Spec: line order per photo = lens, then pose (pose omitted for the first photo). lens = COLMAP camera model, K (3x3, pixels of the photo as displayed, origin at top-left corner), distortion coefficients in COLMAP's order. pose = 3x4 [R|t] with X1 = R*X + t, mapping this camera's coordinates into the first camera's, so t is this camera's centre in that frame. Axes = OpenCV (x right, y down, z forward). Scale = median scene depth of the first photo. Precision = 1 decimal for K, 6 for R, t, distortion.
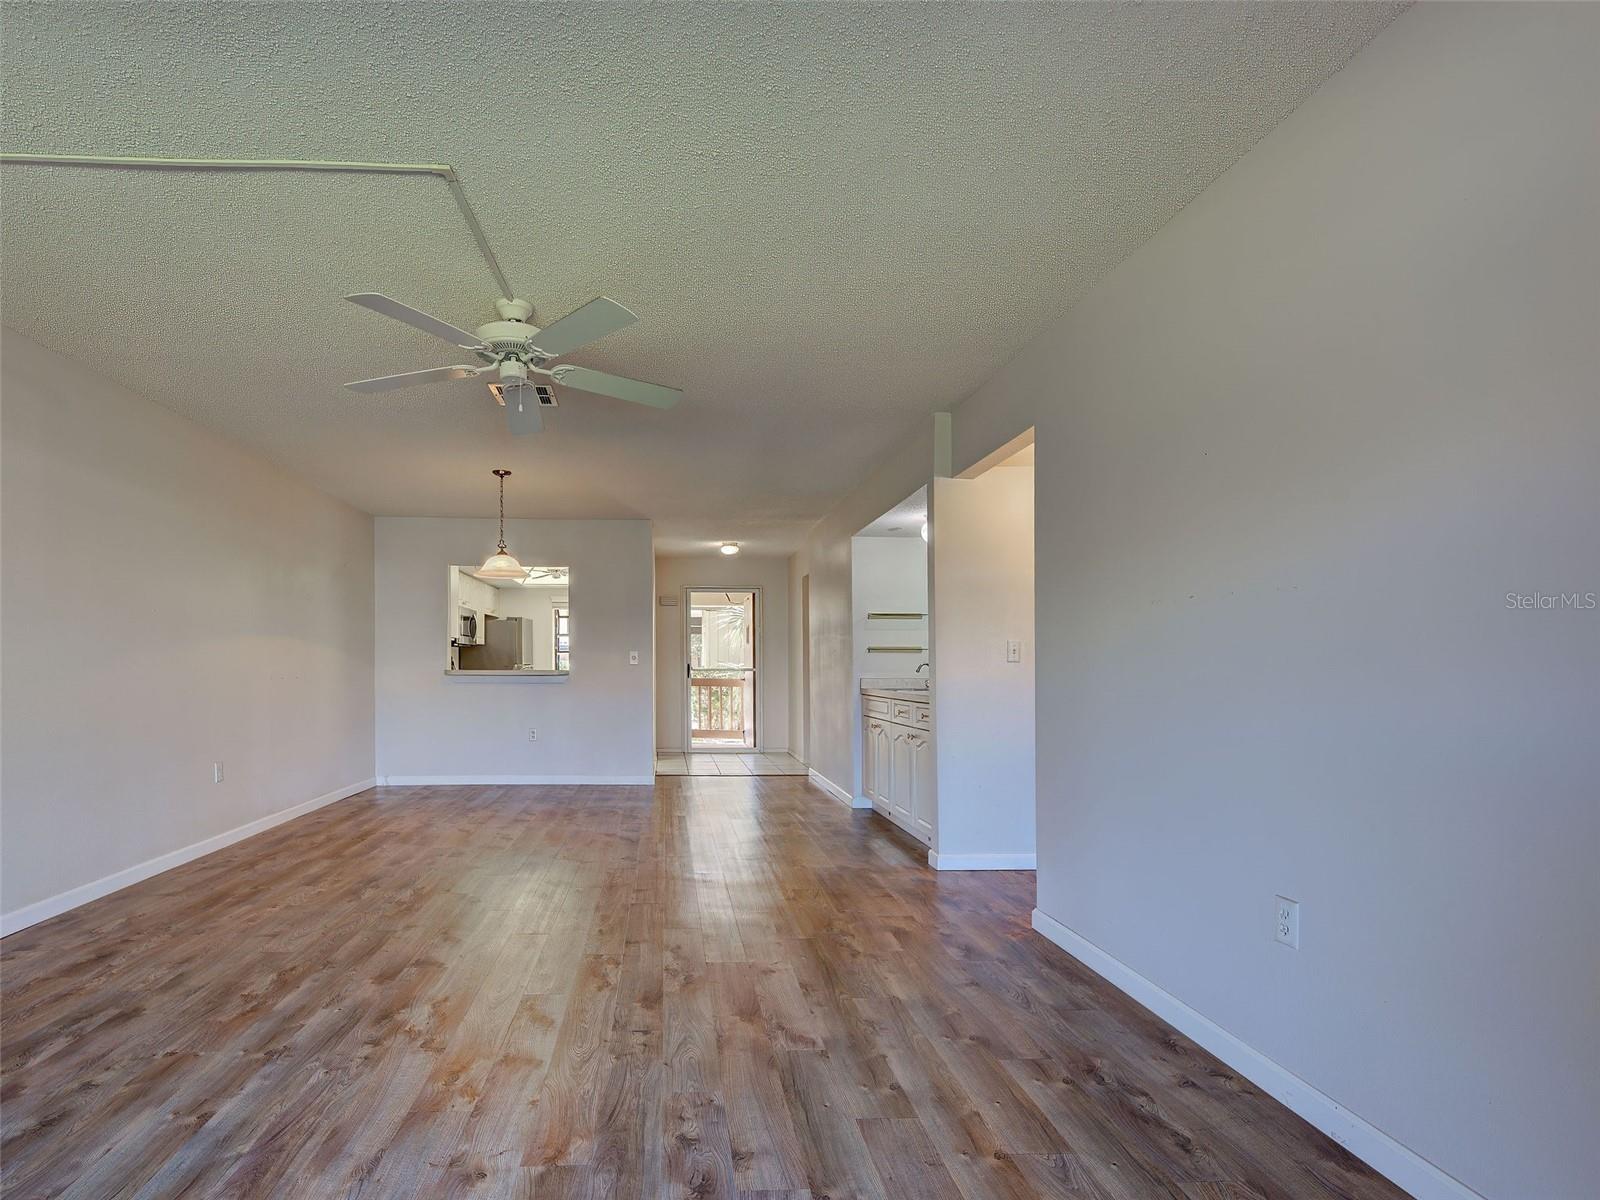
lens RADIAL K [[763.5, 0, 679.6], [0, 763.5, 669.6], [0, 0, 1]] dist [0.009038, -0.001877]
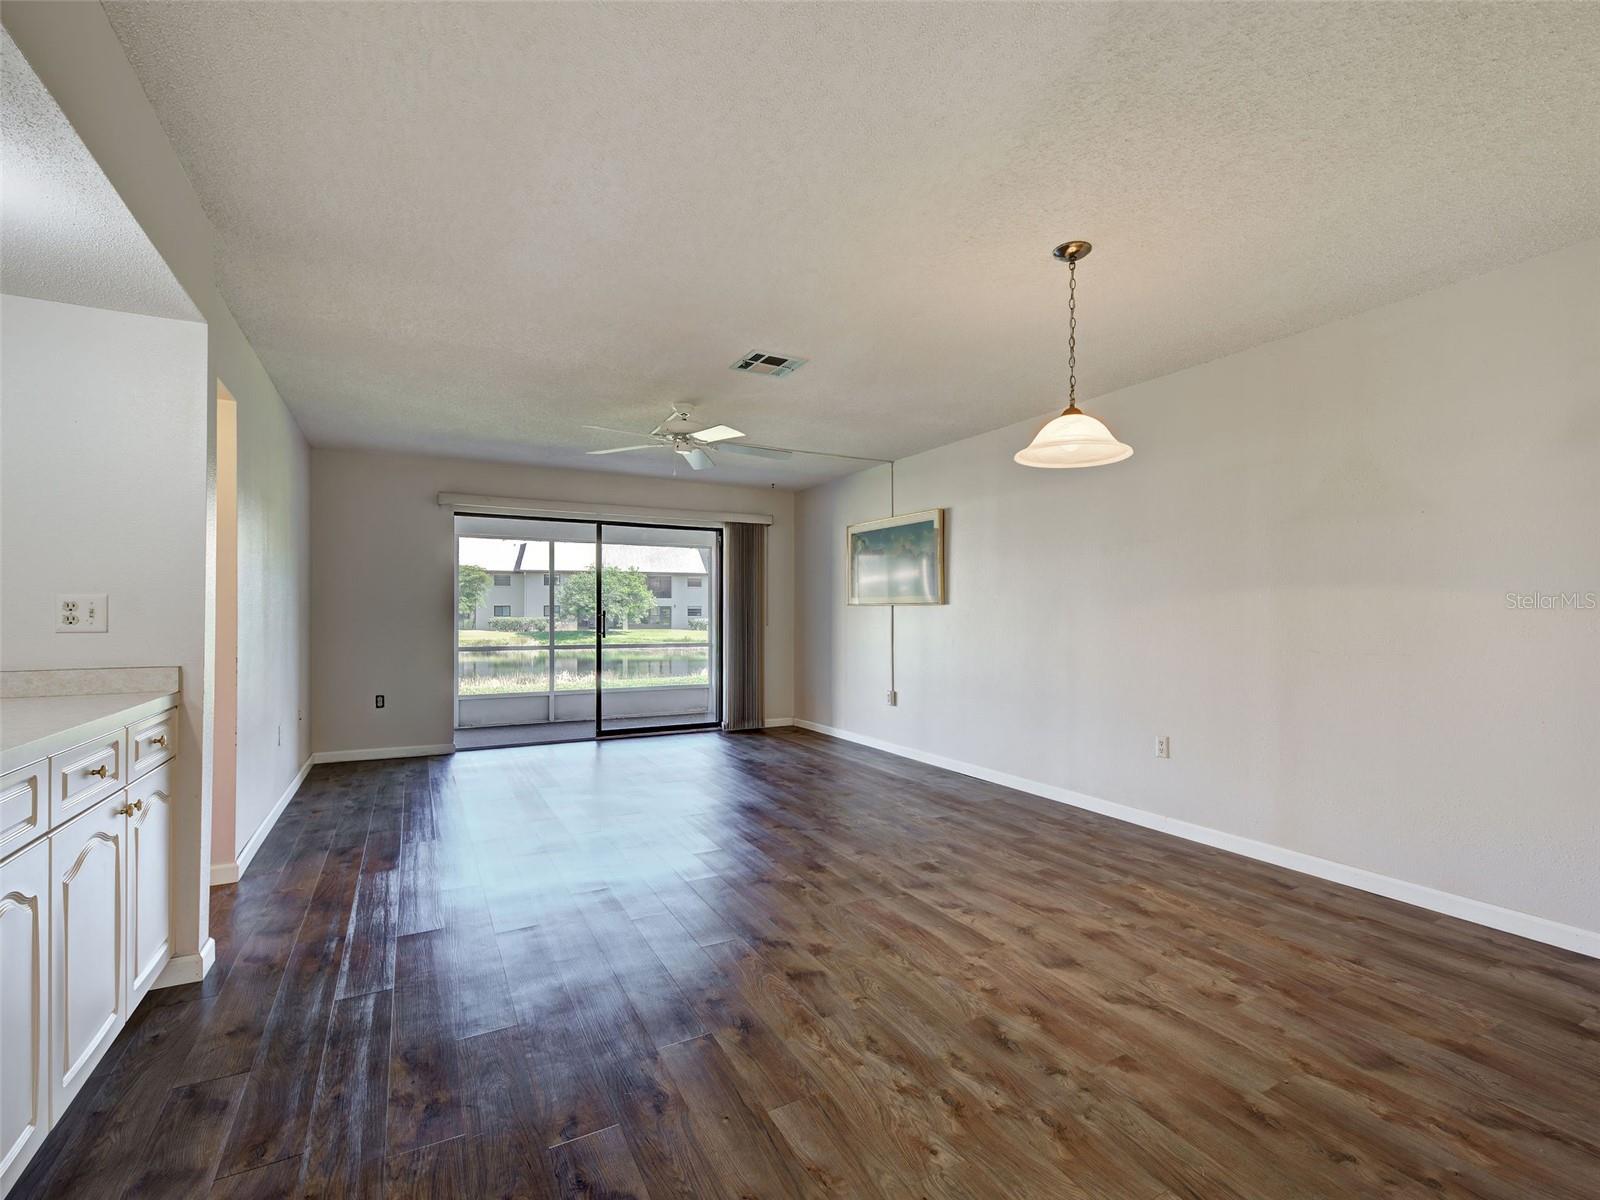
lens RADIAL K [[733.3, 0, 827.1], [0, 733.3, 613.2], [0, 0, 1]] dist [0.013396, -0.004952]
pose [[-0.879035, -0.002922, -0.476749, 0.182862], [-0.003911, 0.999992, 0.001083, -0.026575], [0.476741, 0.002816, -0.879039, 1.757913]]
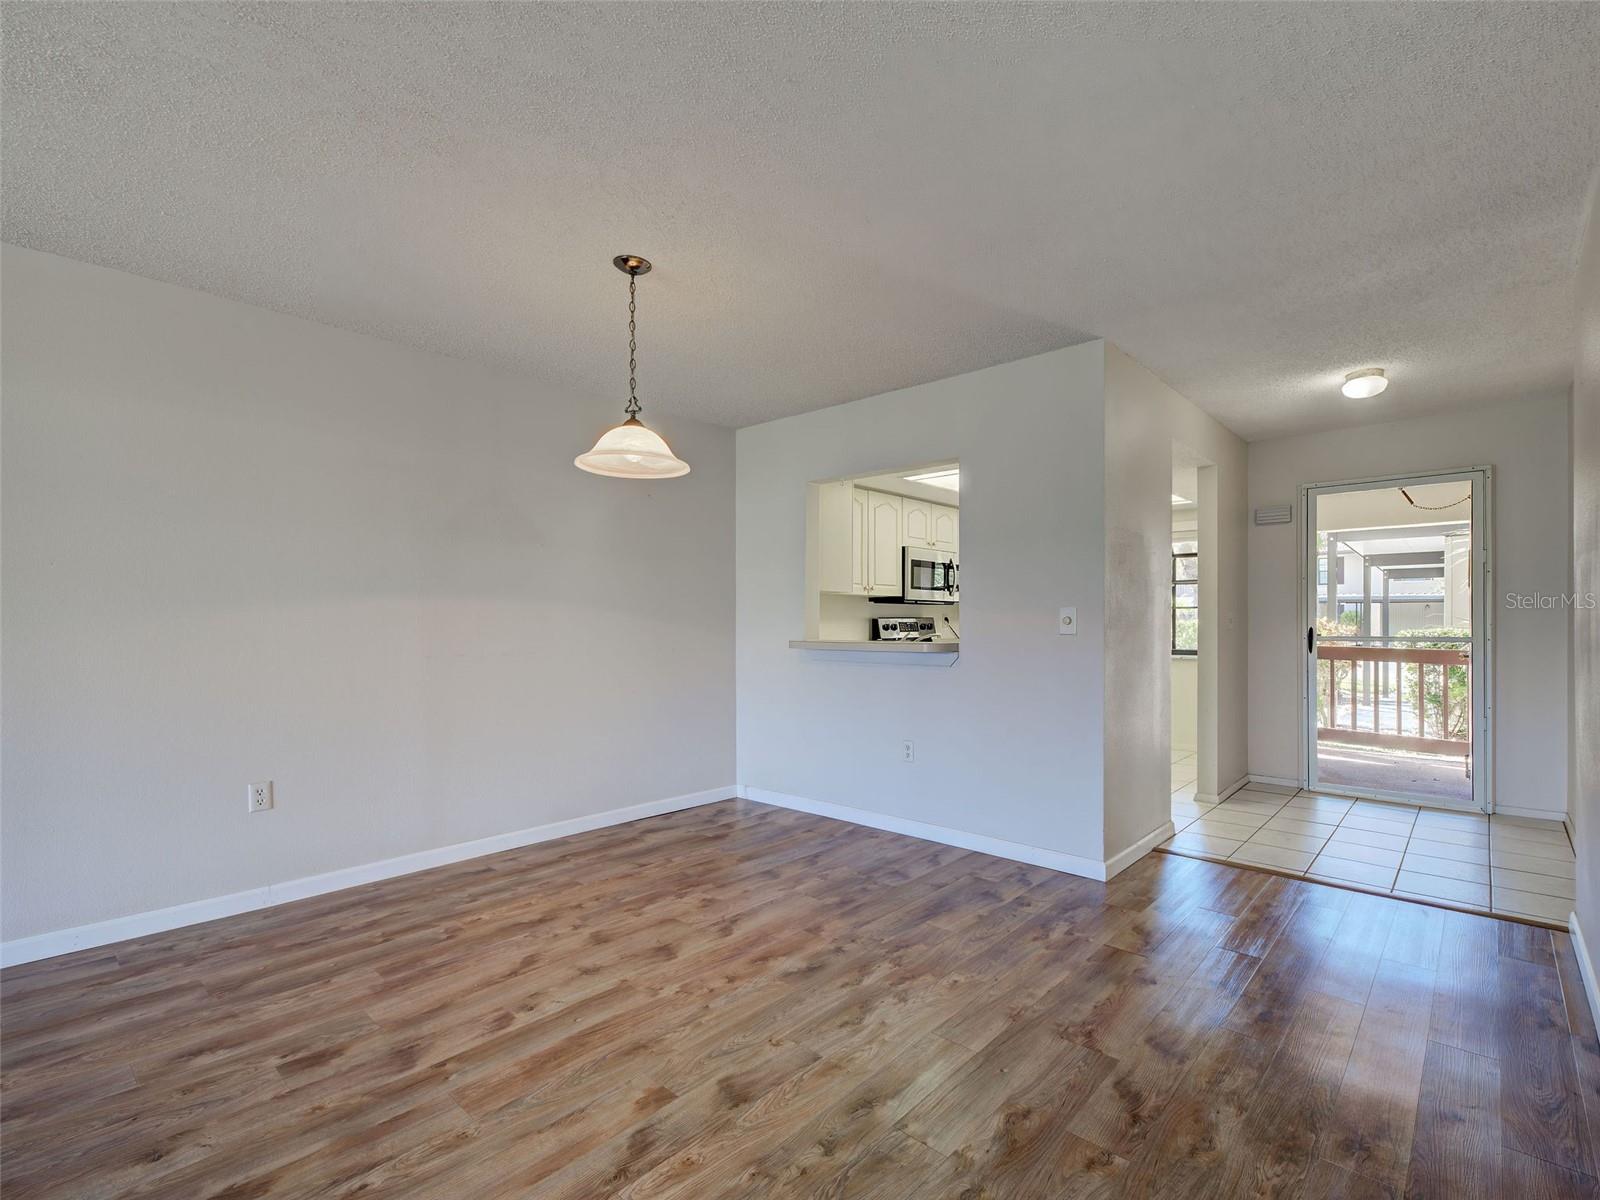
lens RADIAL K [[733.3, 0, 875.5], [0, 733.3, 627.2], [0, 0, 1]] dist [0.013396, -0.004952]
pose [[0.759332, 0.002588, -0.650698, 0.275344], [-0.000717, 0.999995, 0.003140, -0.022187], [0.650703, -0.001917, 0.759330, 0.955243]]
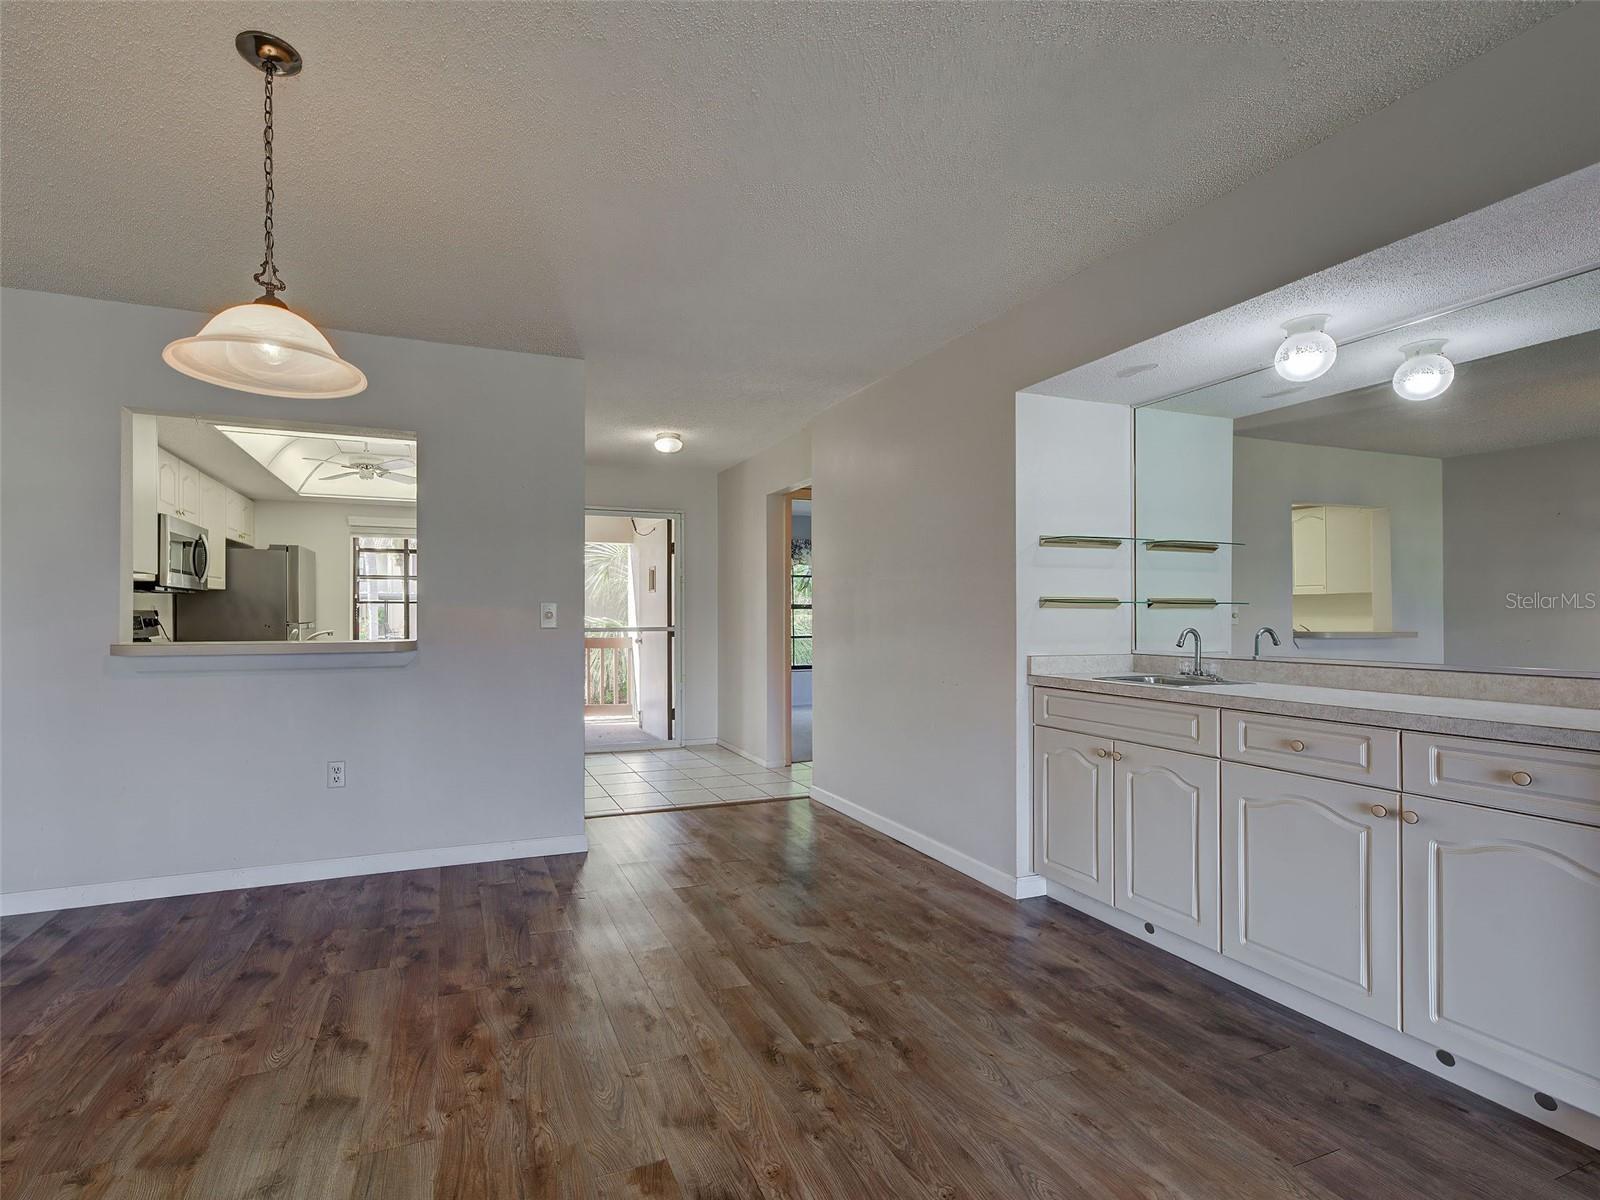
lens RADIAL K [[733.3, 0, 710.7], [0, 733.3, 614.1], [0, 0, 1]] dist [0.013396, -0.004952]
pose [[0.947670, -0.000610, 0.319250, -0.201669], [0.003072, 0.999969, -0.007208, -0.021106], [-0.319235, 0.007811, 0.947643, 0.838263]]
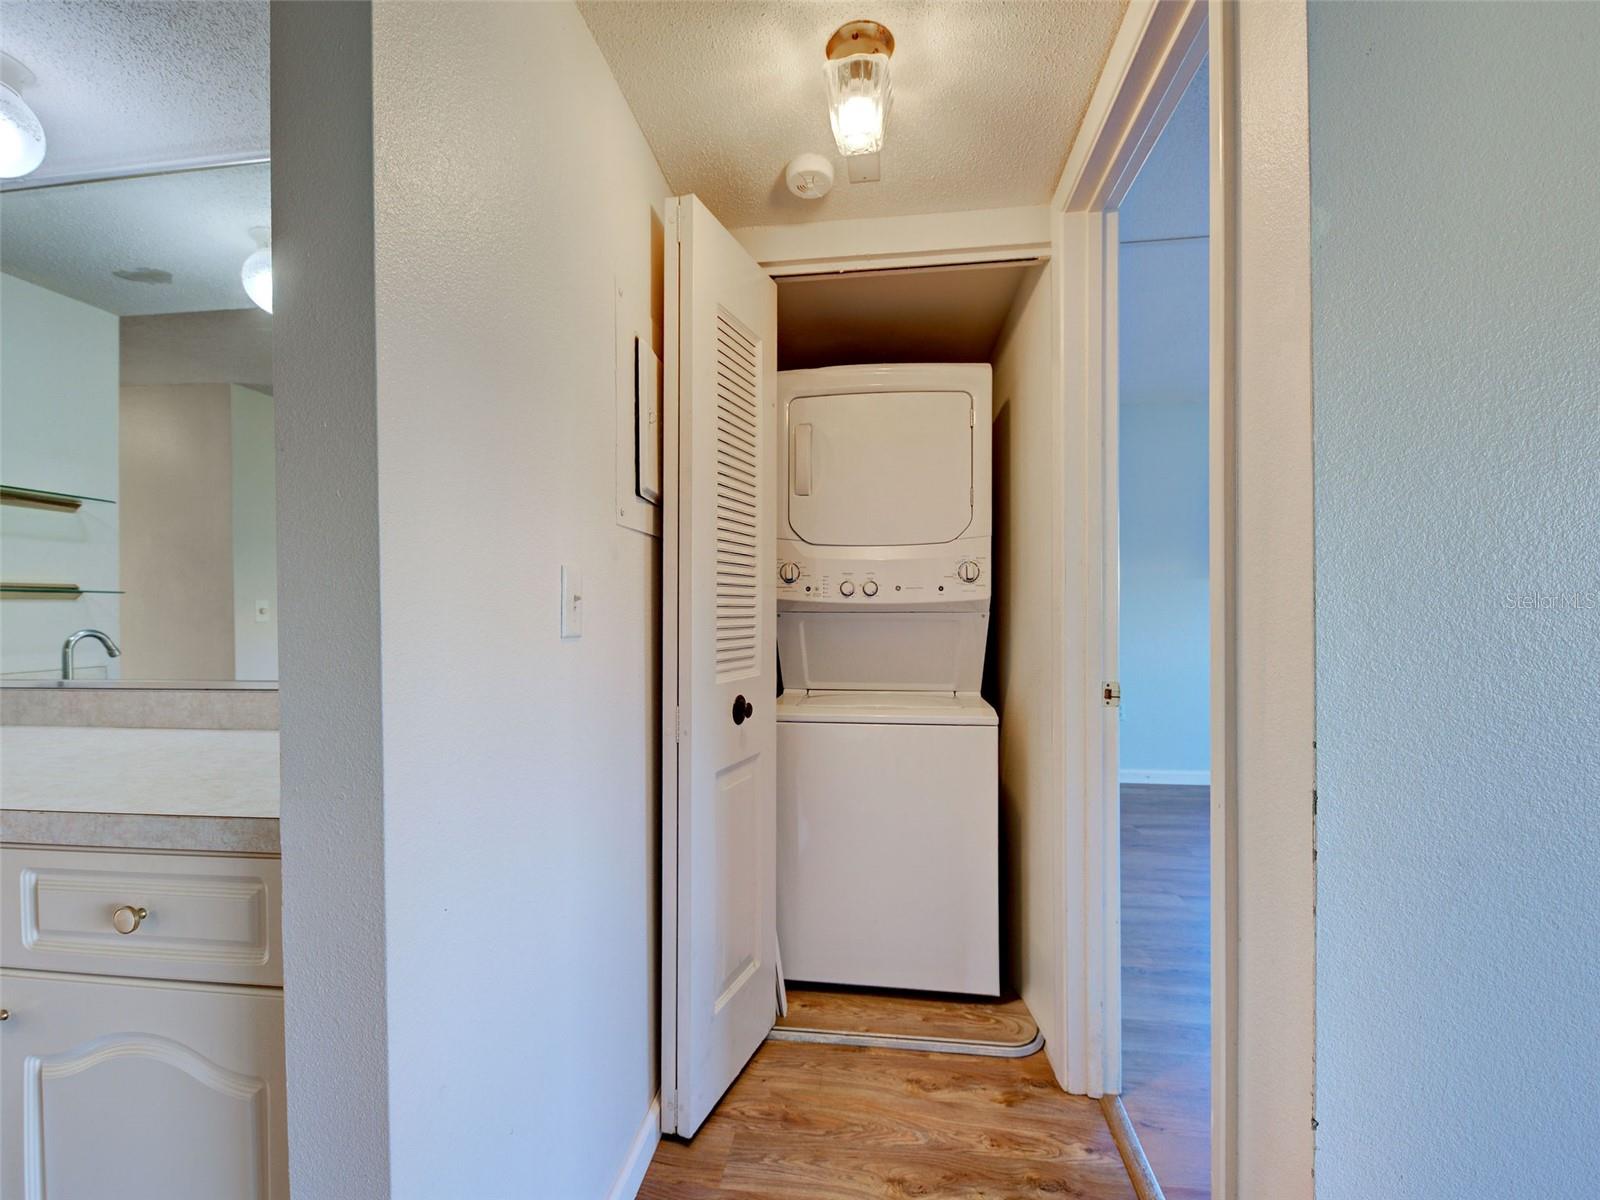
lens RADIAL K [[721.6, 0, 799.6], [0, 721.6, 602.8], [0, 0, 1]] dist [-0.015878, -0.000386]
pose [[0.135889, 0.004224, 0.990715, 0.163924], [0.009263, 0.999942, -0.005534, -0.021717], [-0.990681, 0.009929, 0.135842, 0.857892]]
